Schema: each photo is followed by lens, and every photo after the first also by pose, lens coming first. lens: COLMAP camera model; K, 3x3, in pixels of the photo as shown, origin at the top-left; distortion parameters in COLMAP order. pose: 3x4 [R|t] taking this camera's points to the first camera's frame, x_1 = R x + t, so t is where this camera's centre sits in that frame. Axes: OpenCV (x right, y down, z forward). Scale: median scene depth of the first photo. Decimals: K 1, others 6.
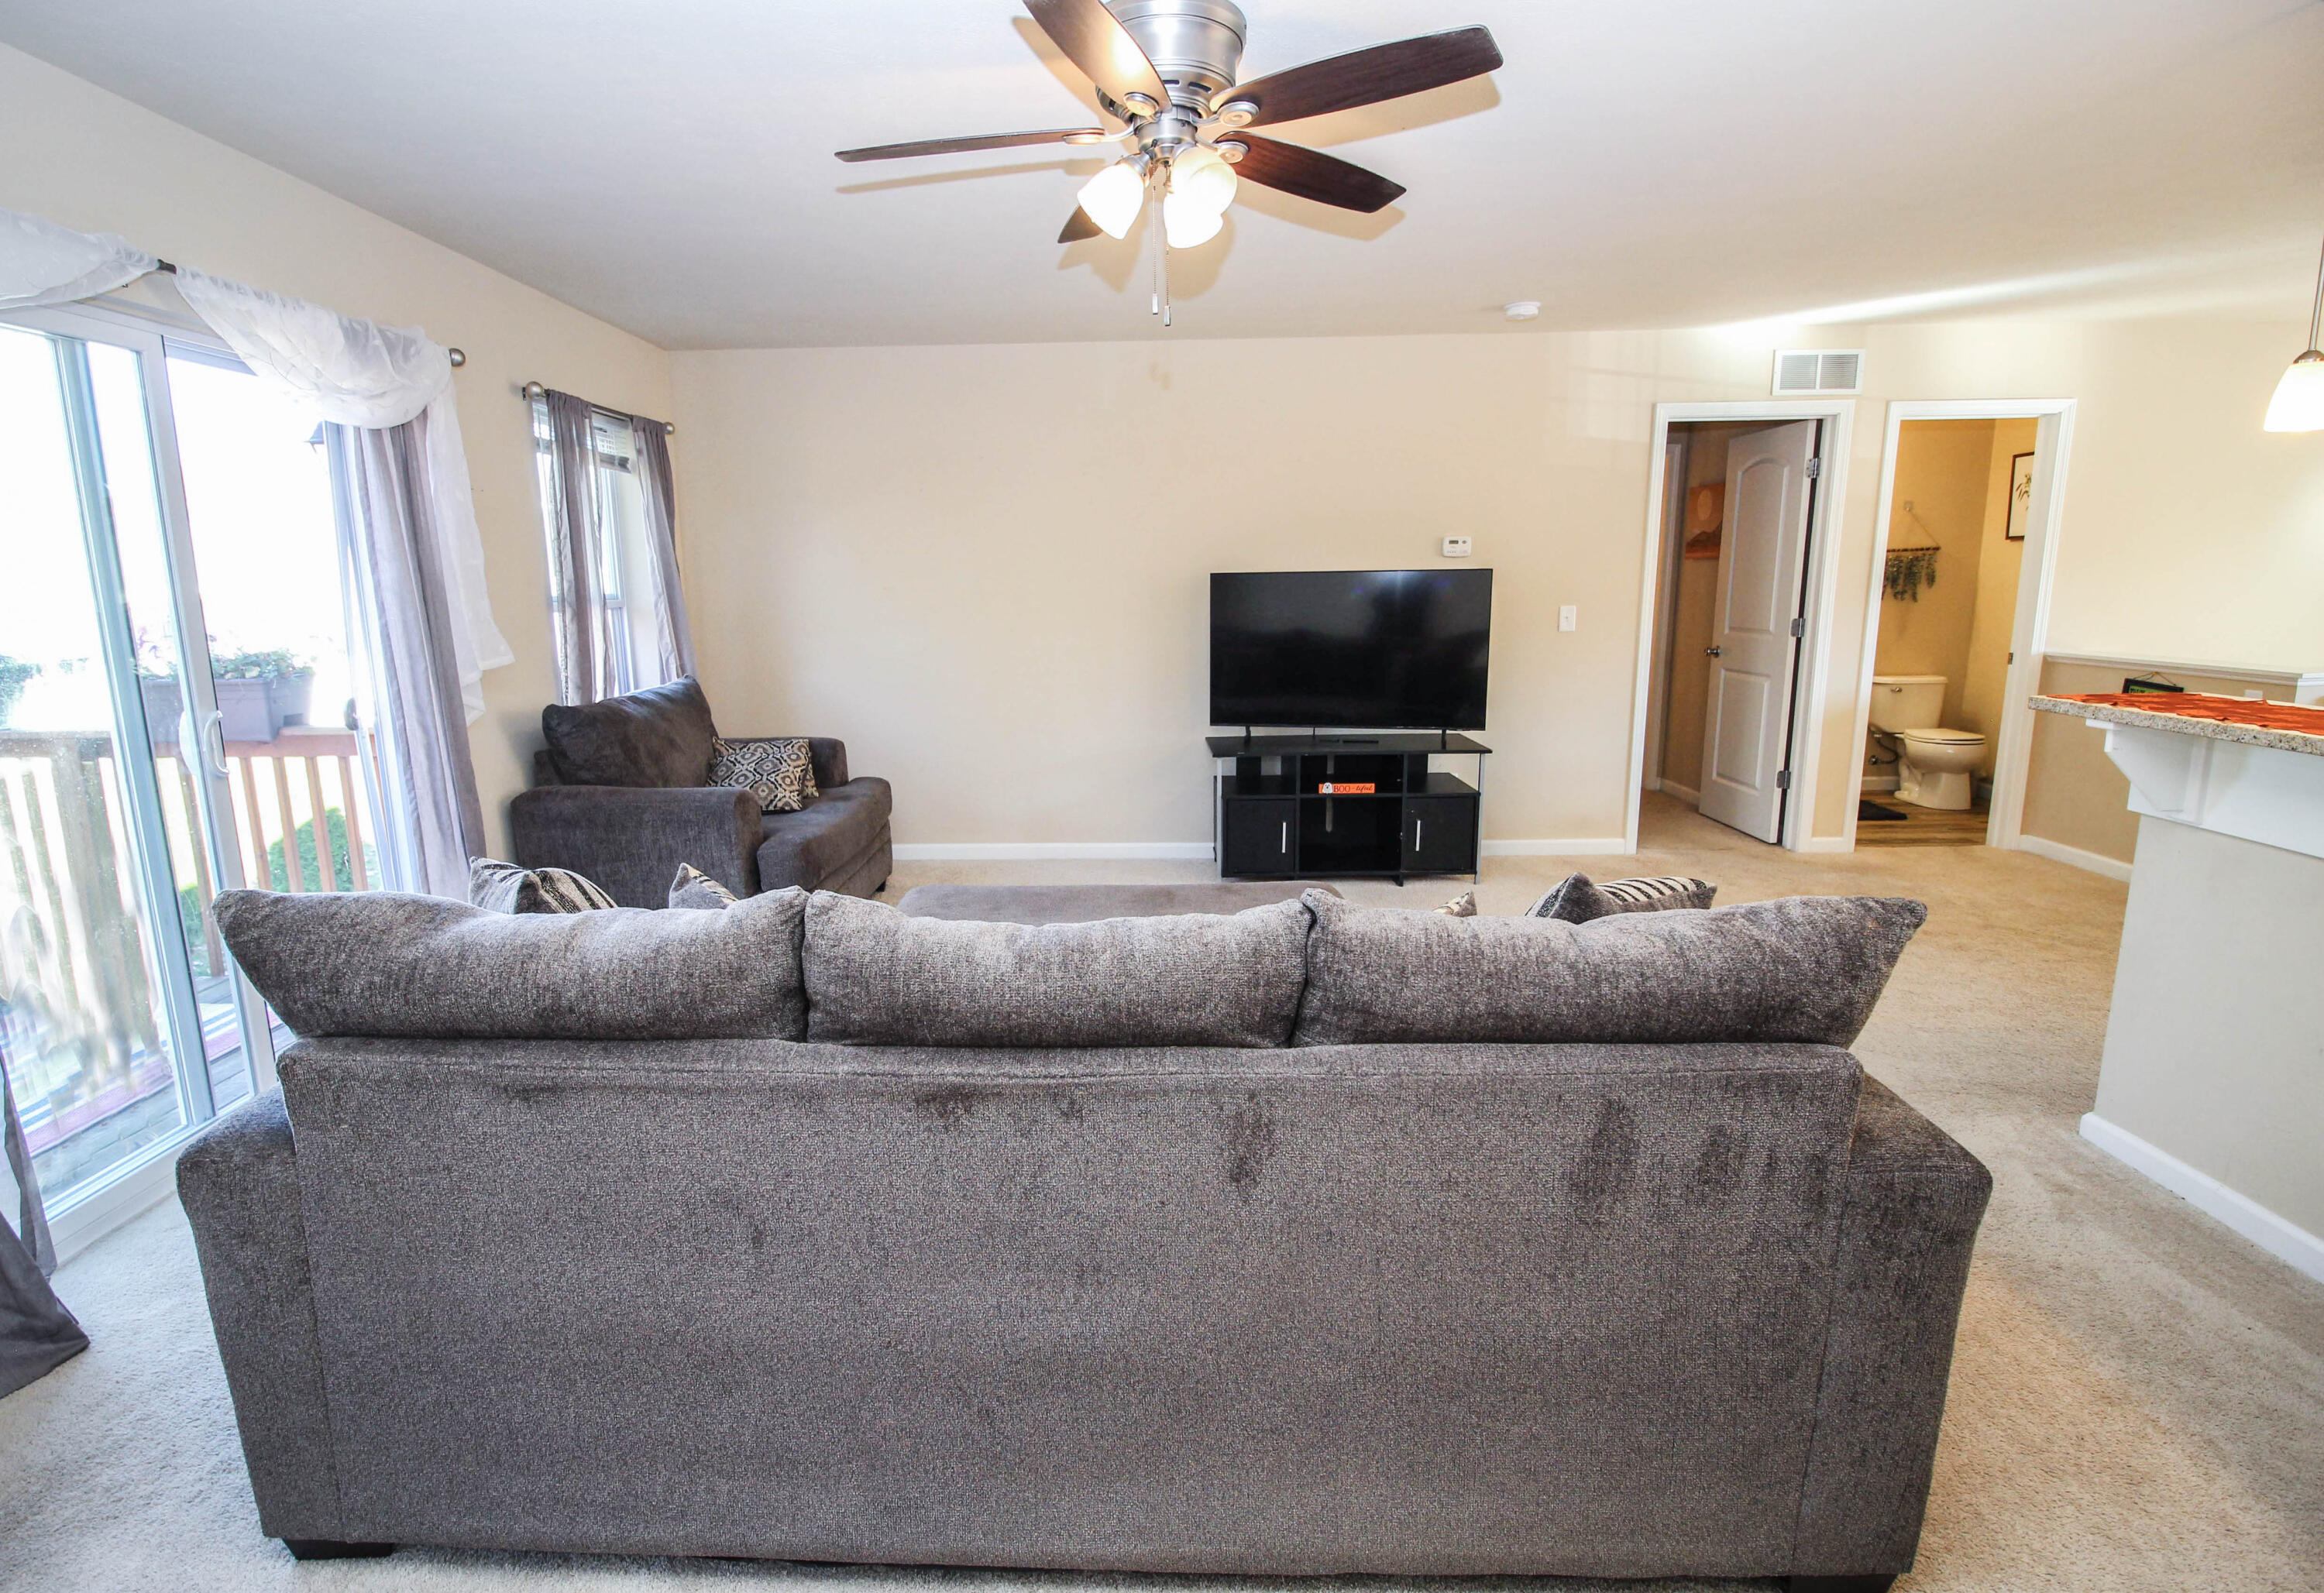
lens RADIAL K [[1110.8, 0, 1132.9], [0, 1110.8, 797.6], [0, 0, 1]] dist [-0.008471, -0.001066]
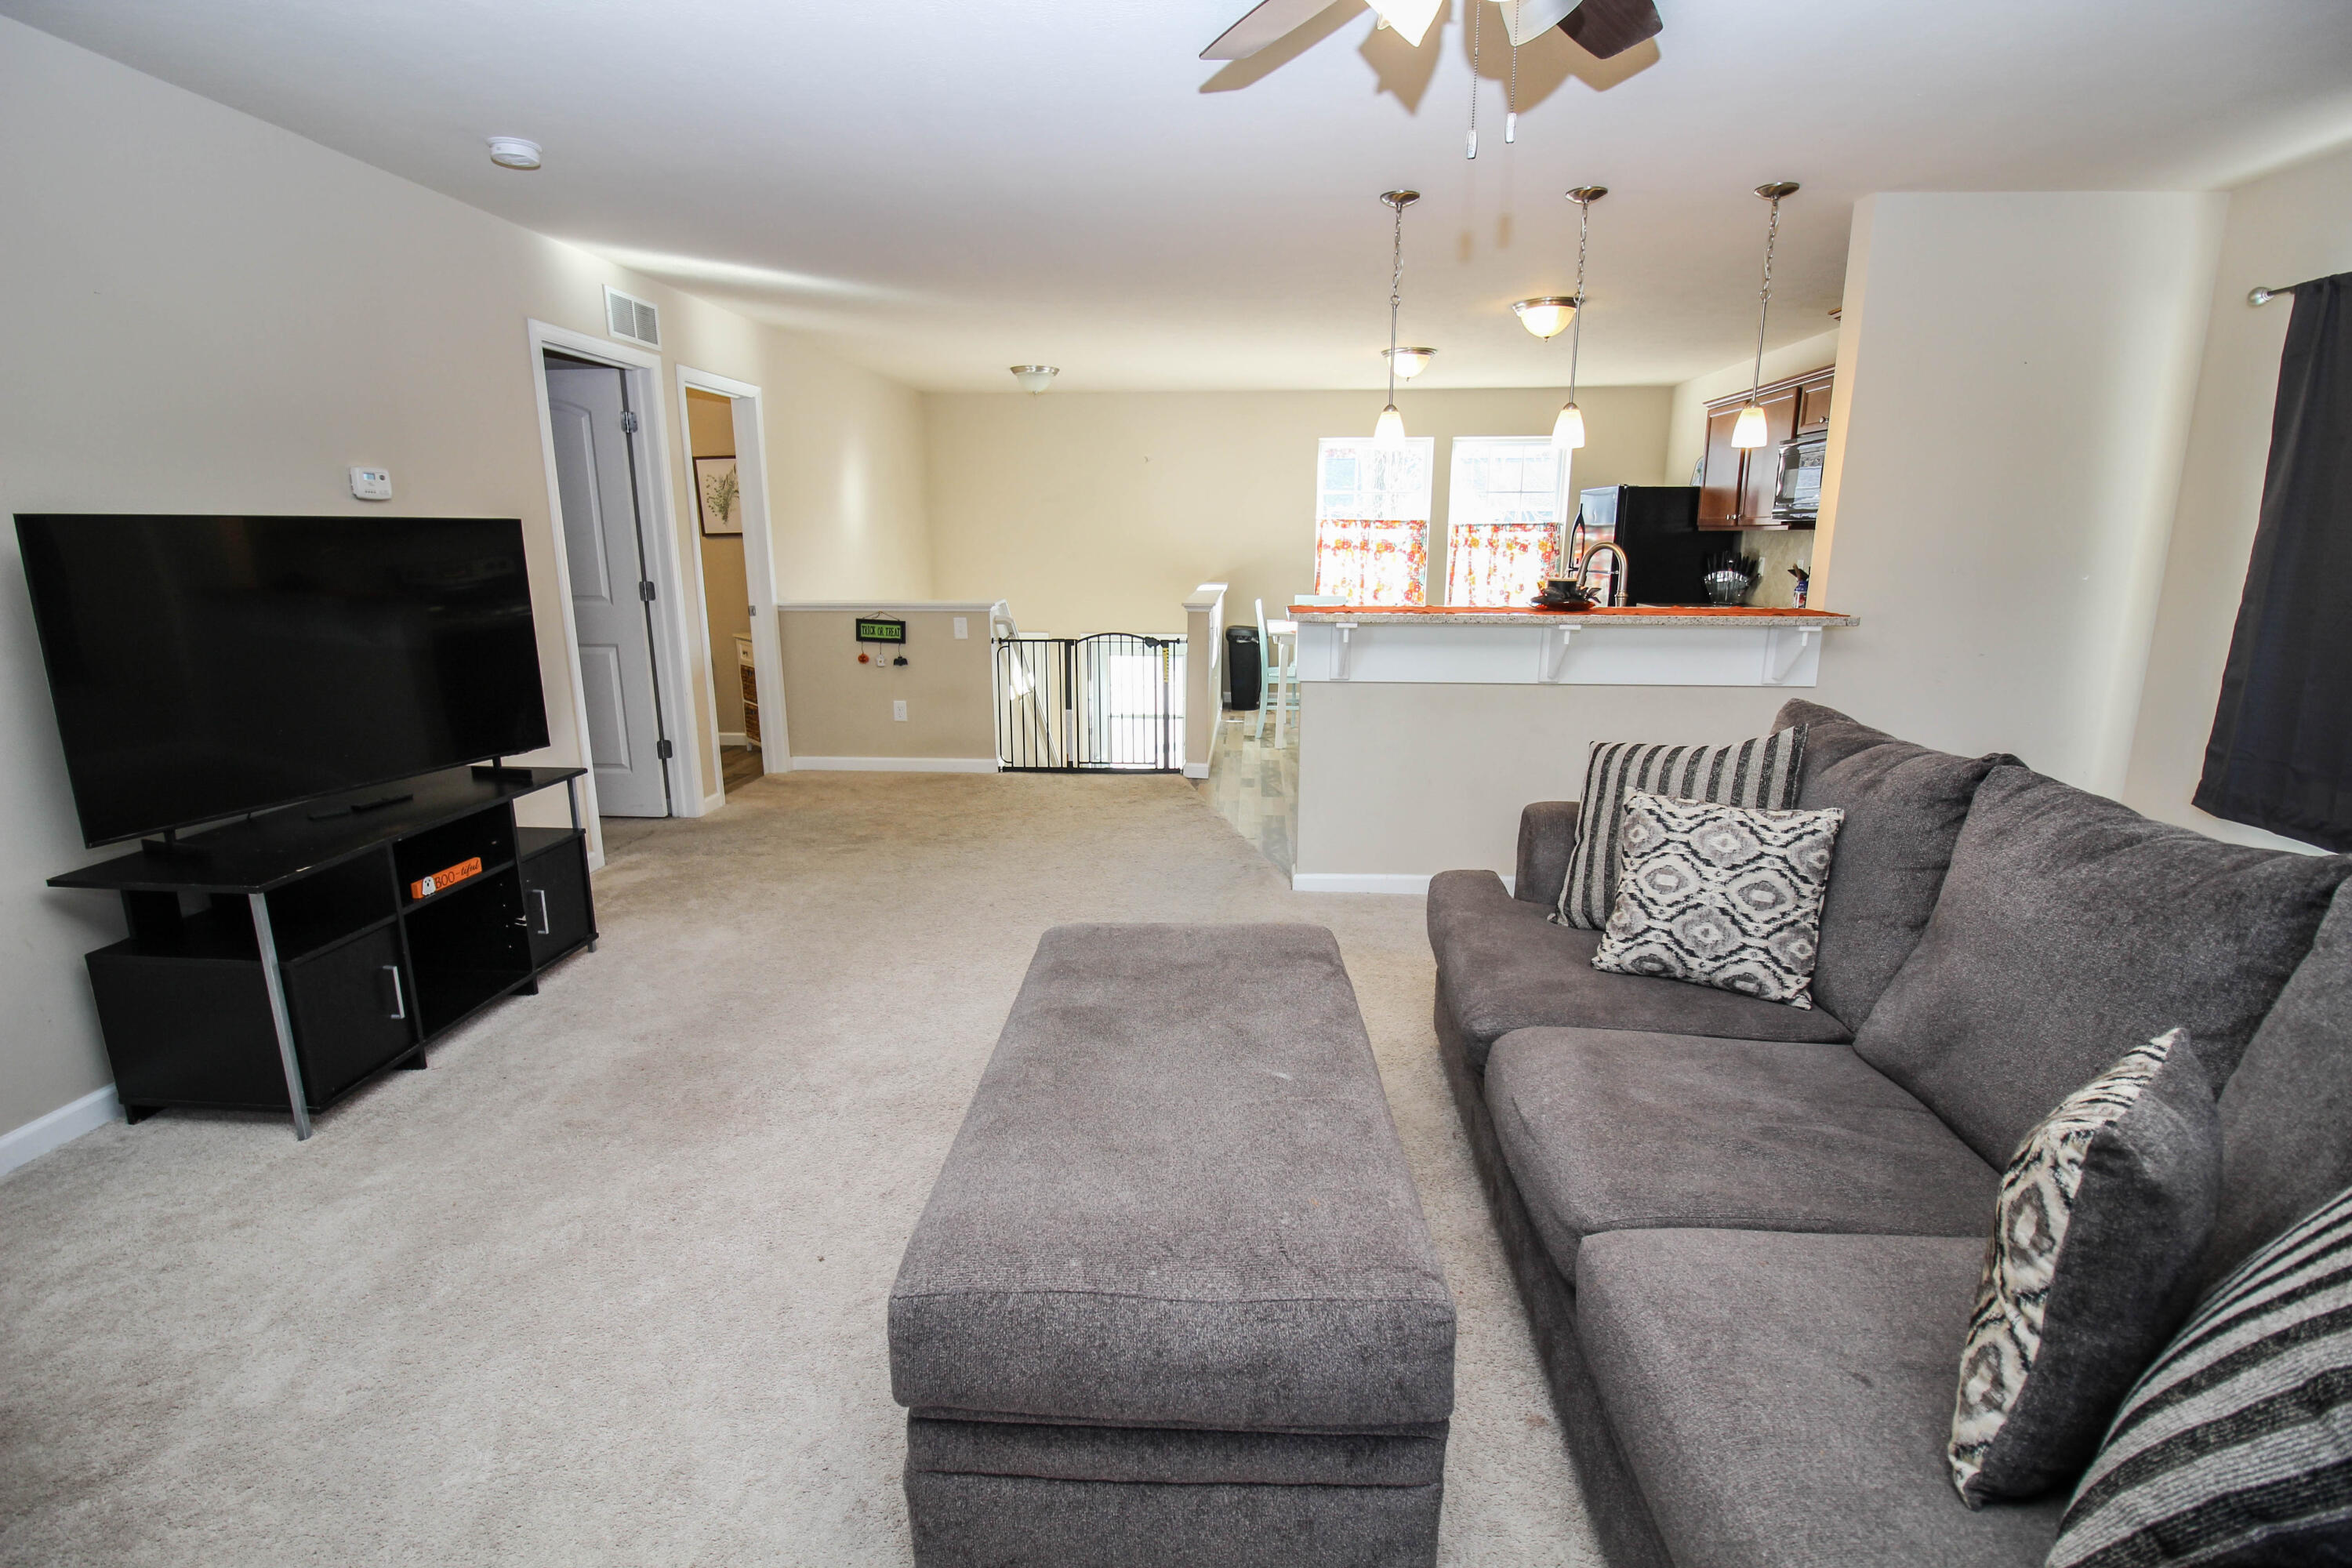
lens RADIAL K [[1088.7, 0, 1176.0], [0, 1088.7, 784.0], [0, 0, 1]] dist [0.000661, -0.014770]
pose [[0.052663, -0.207737, 0.976766, -0.345944], [0.193535, 0.961702, 0.194099, -0.092592], [-0.979679, 0.178817, 0.090851, 0.528132]]
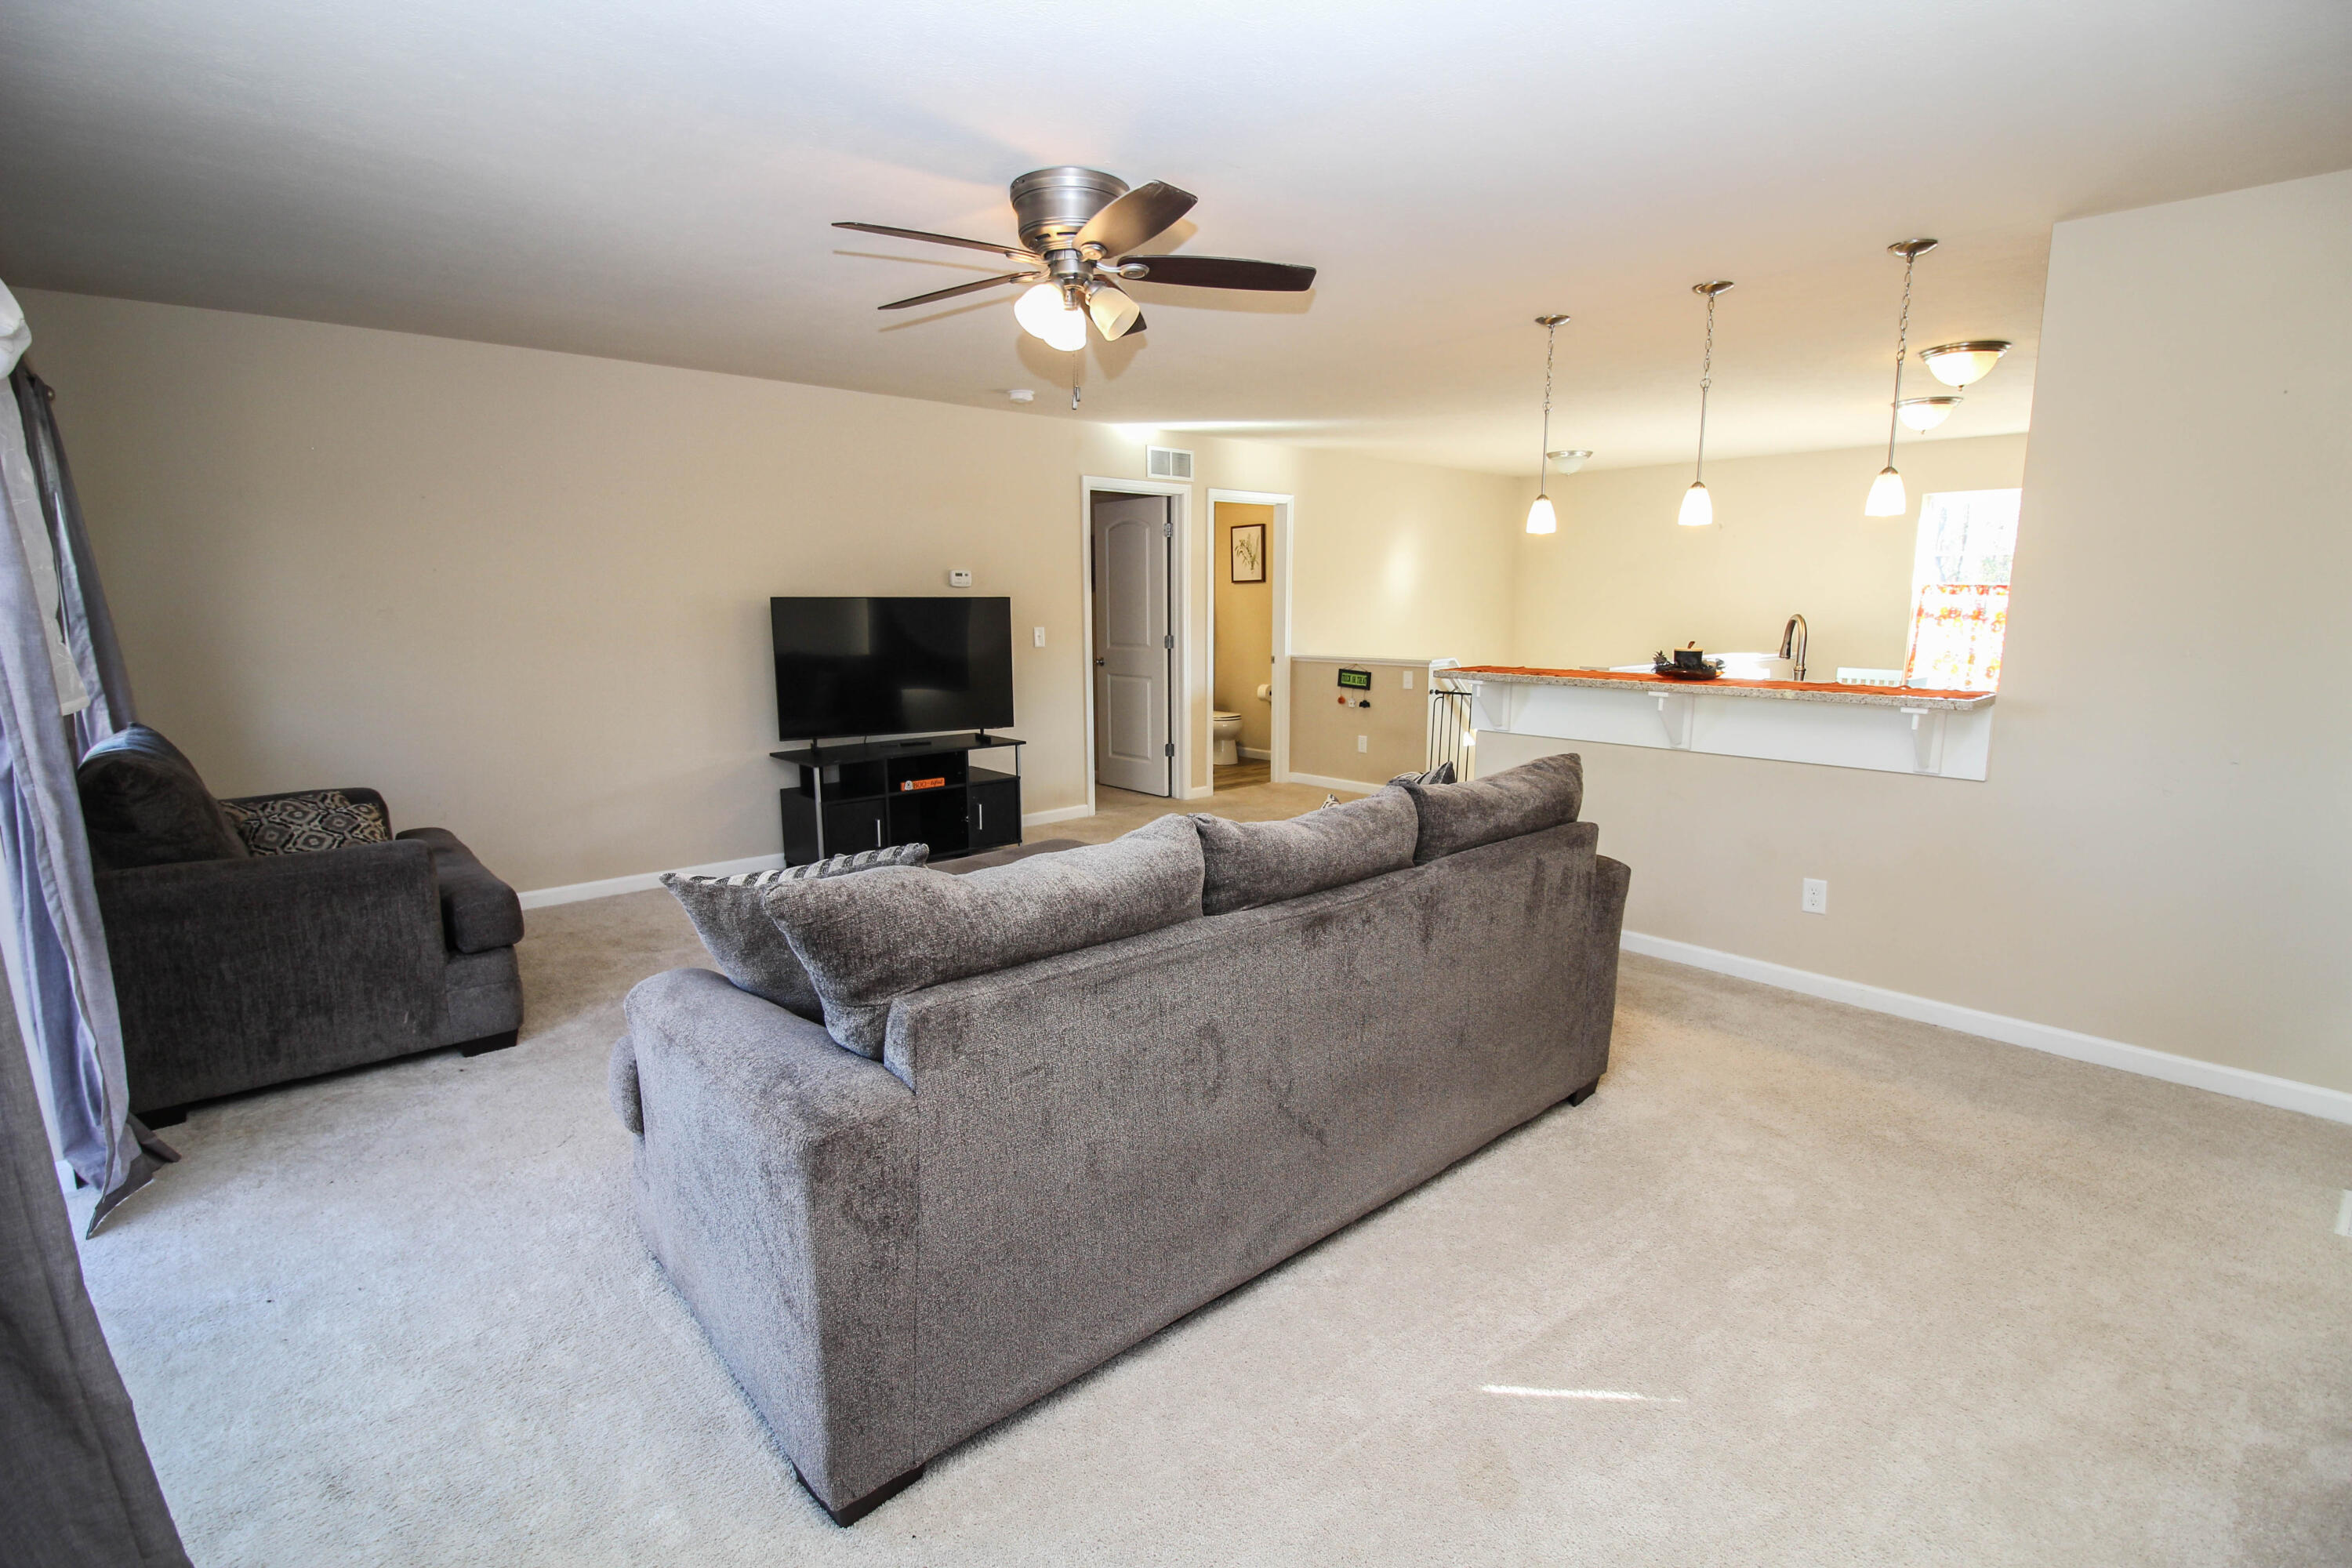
lens RADIAL K [[1065.7, 0, 1170.5], [0, 1065.7, 794.9], [0, 0, 1]] dist [-0.002614, -0.000385]
pose [[0.732645, -0.109021, 0.671822, -0.355631], [0.124390, 0.991911, 0.025312, 0.006760], [-0.669147, 0.065024, 0.740280, 0.002687]]
